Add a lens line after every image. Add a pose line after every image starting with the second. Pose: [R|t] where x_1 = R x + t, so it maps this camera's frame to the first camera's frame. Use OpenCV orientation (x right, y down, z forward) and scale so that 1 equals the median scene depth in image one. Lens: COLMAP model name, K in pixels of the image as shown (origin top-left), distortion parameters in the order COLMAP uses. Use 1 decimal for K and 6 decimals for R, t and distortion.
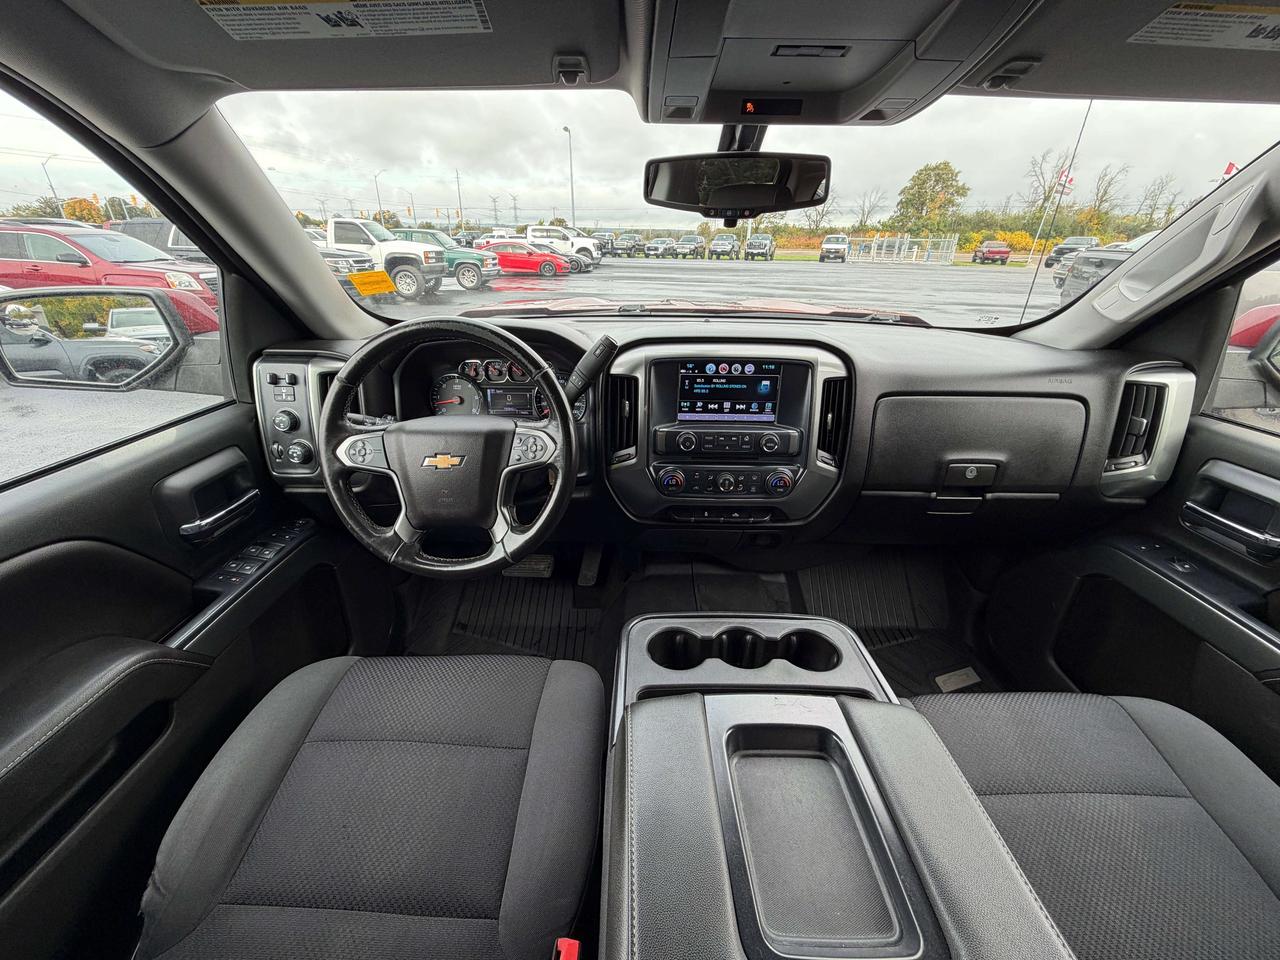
lens RADIAL K [[512.1, 0, 637.7], [0, 512.1, 478.2], [0, 0, 1]] dist [0.001181, -0.000556]
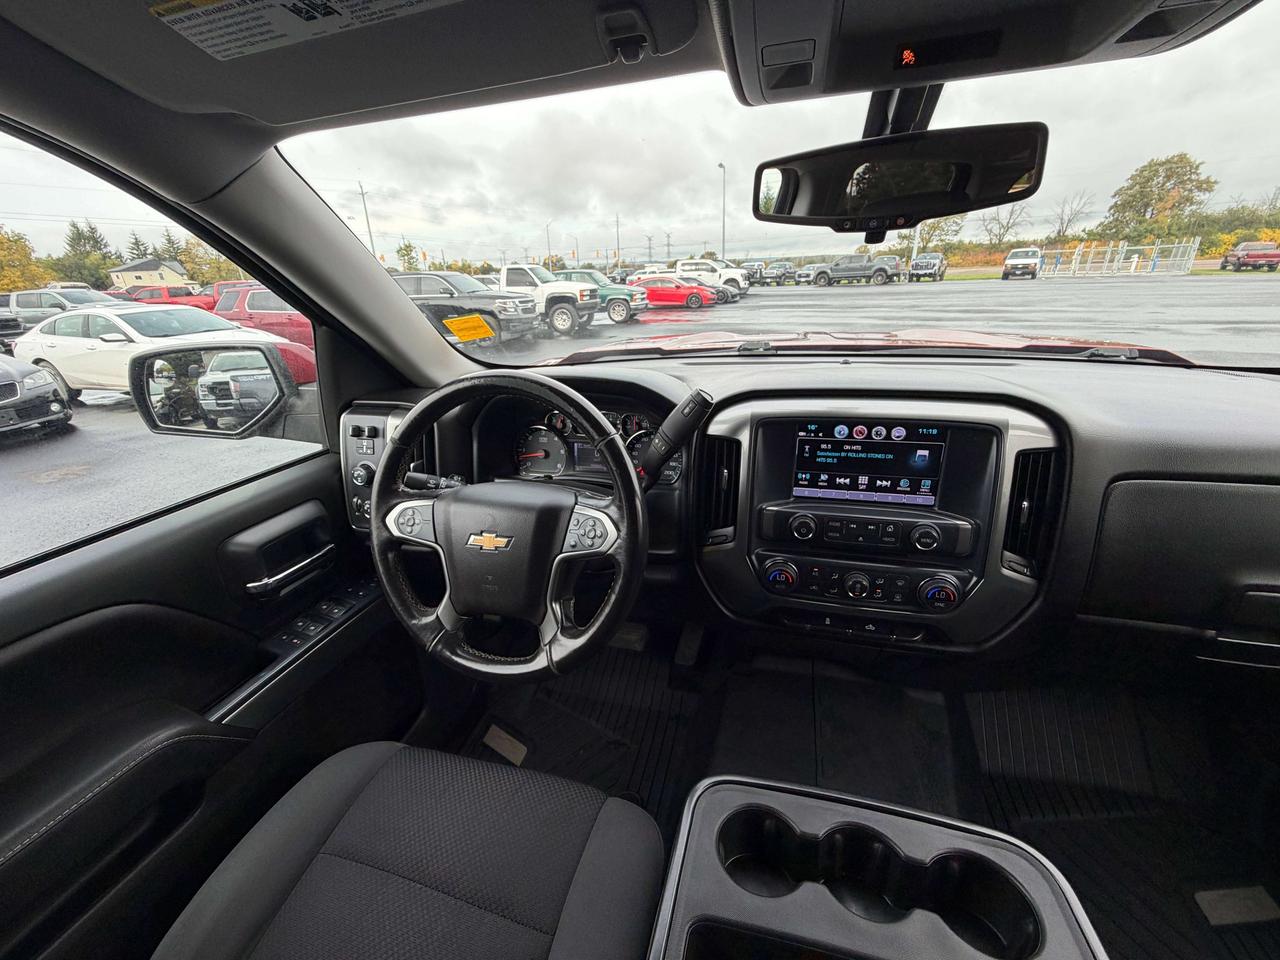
lens RADIAL K [[512.1, 0, 637.7], [0, 512.1, 478.2], [0, 0, 1]] dist [0.001181, -0.000556]
pose [[0.962931, 0.049764, -0.265118, 0.057164], [-0.063673, 0.996995, -0.044125, -0.092322], [0.262126, 0.059370, 0.963206, 0.204993]]
